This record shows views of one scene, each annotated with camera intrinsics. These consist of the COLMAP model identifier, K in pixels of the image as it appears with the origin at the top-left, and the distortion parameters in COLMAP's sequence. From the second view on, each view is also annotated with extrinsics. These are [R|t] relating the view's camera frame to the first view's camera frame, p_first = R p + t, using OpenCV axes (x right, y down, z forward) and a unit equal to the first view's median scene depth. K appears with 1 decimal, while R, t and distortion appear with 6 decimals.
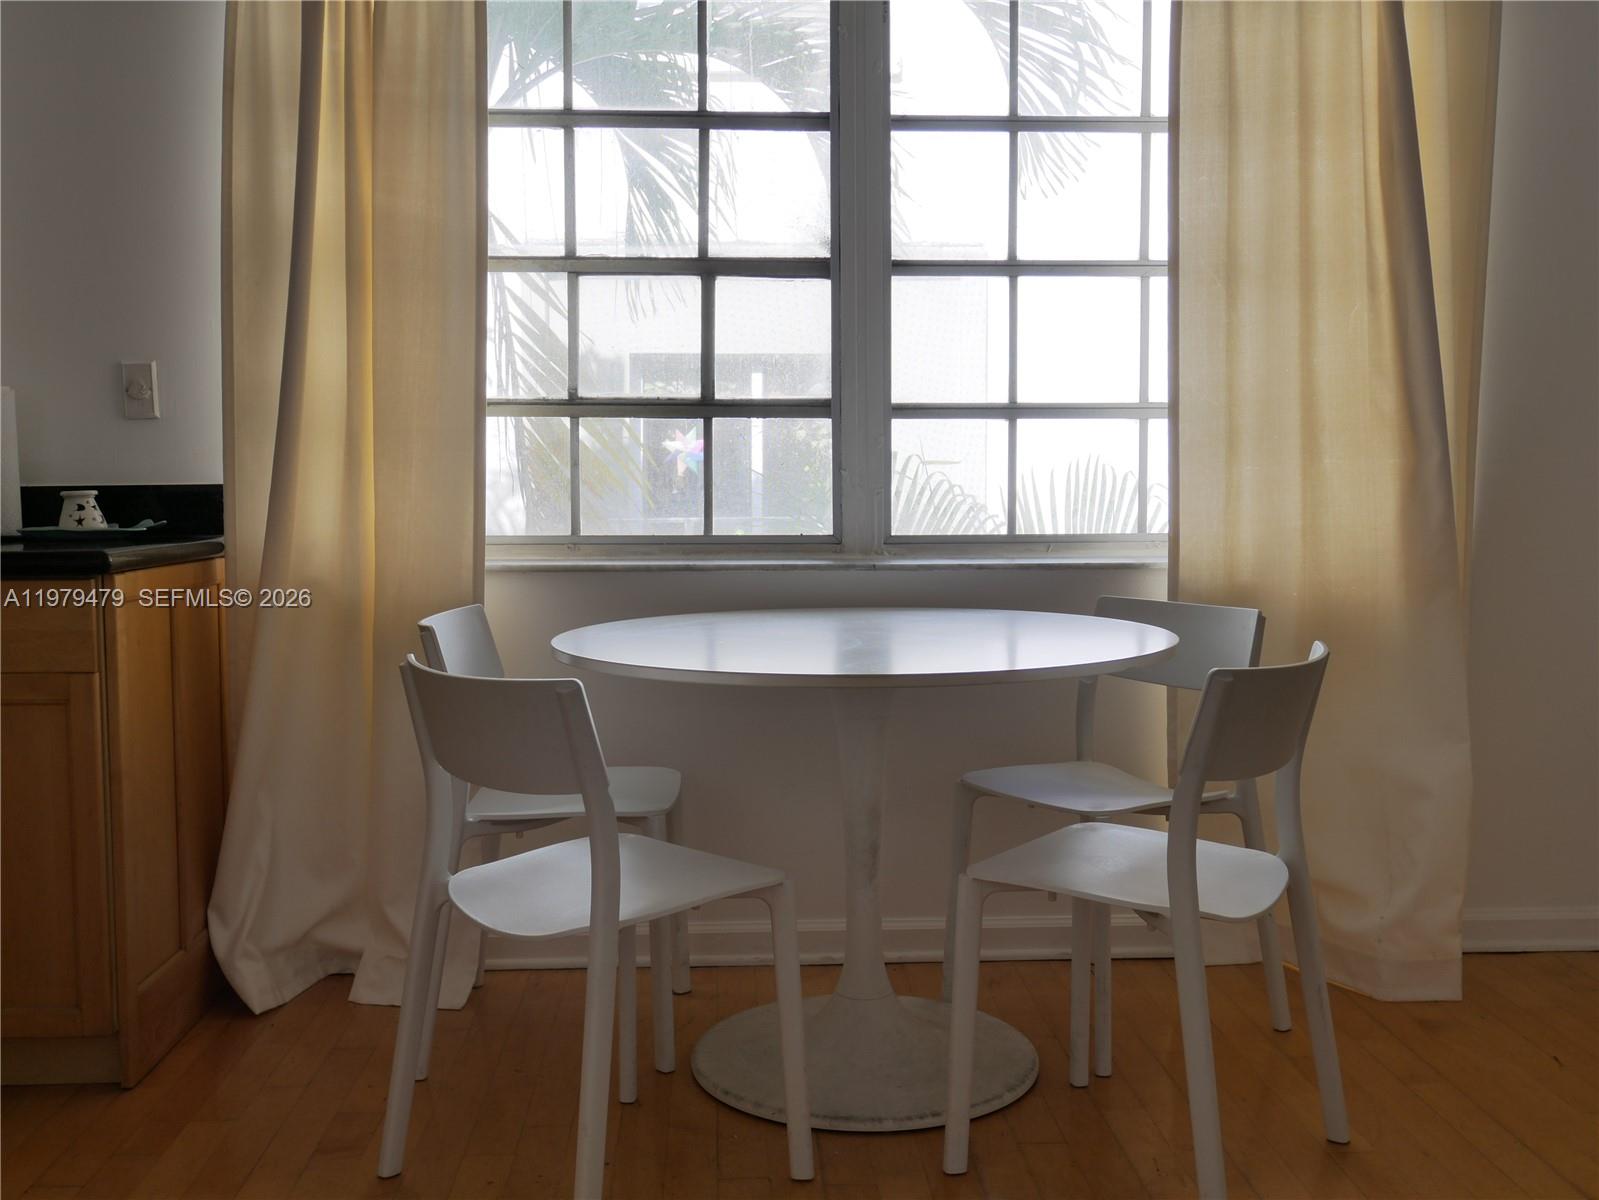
lens RADIAL K [[1624.0, 0, 799.5], [0, 1624.0, 600.0], [0, 0, 1]] dist [0.058088, -0.159954]
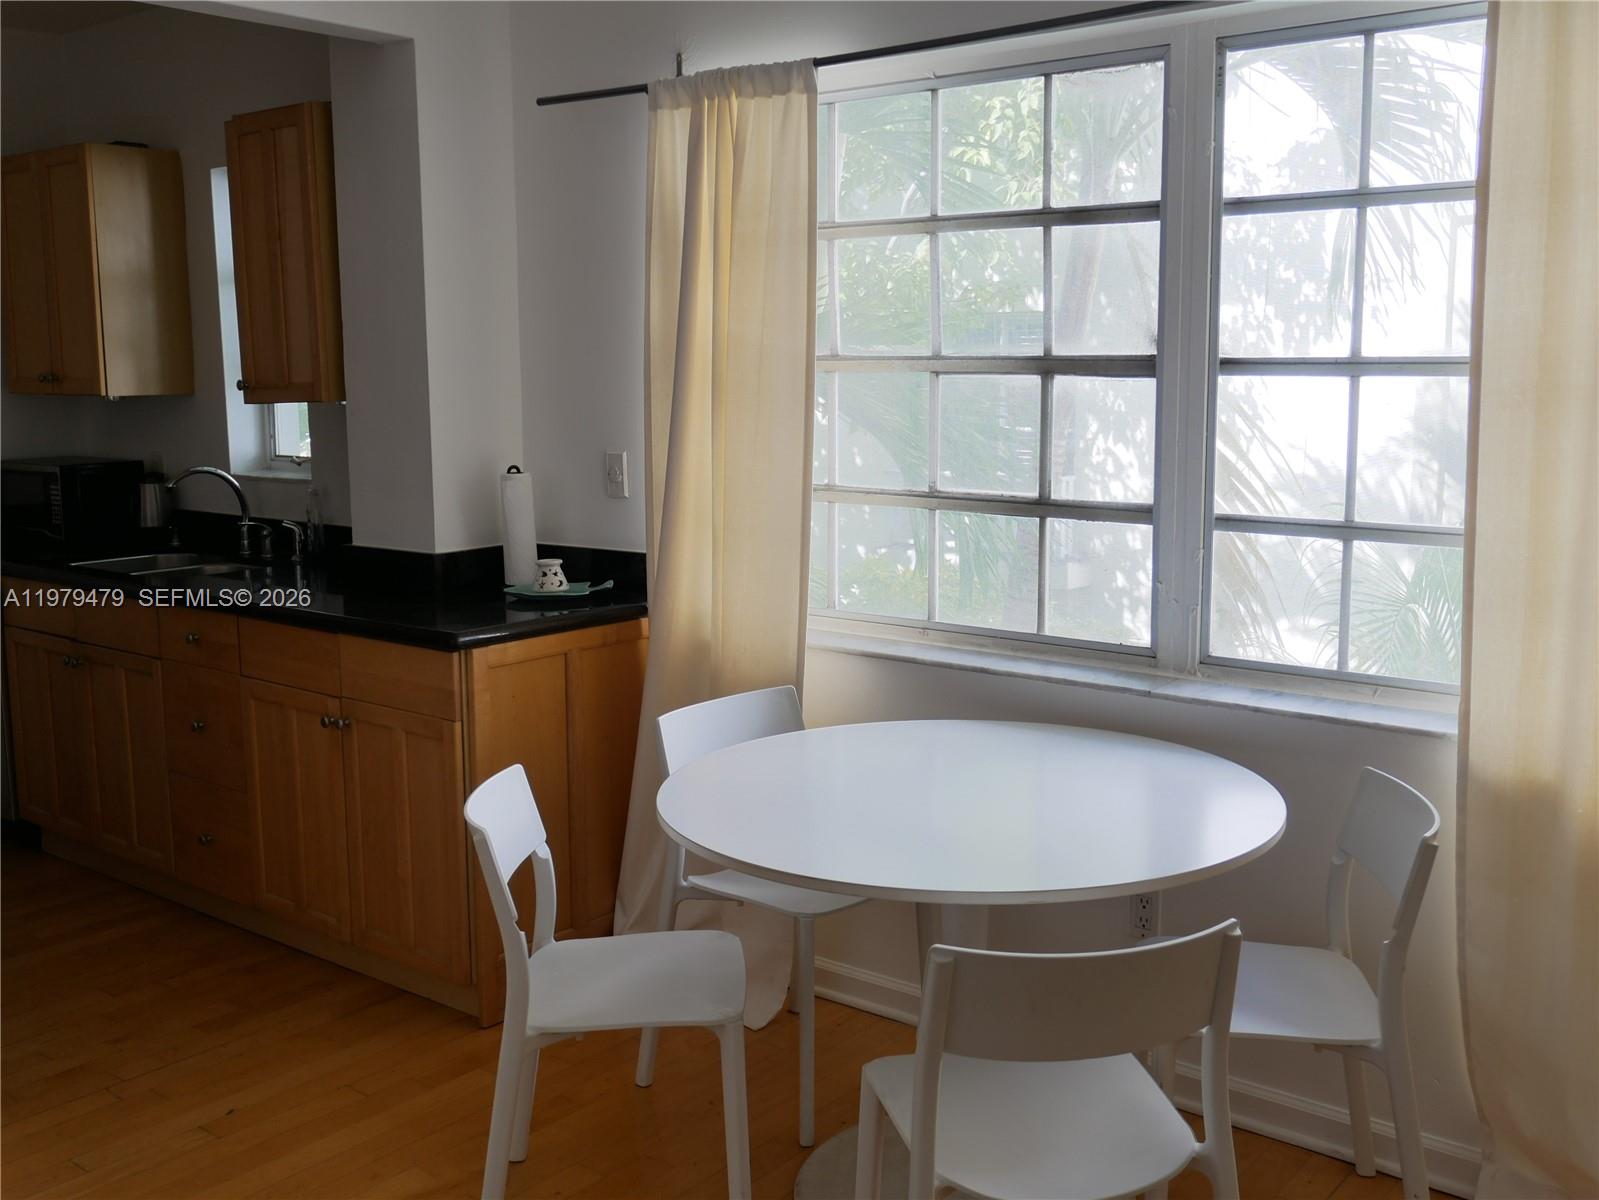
lens RADIAL K [[1624.0, 0, 799.5], [0, 1624.0, 600.0], [0, 0, 1]] dist [0.058088, -0.159954]
pose [[0.739795, 0.101733, -0.665096, 0.503672], [-0.045828, 0.993826, 0.101041, -0.156150], [0.671269, -0.044270, 0.739890, 0.162872]]
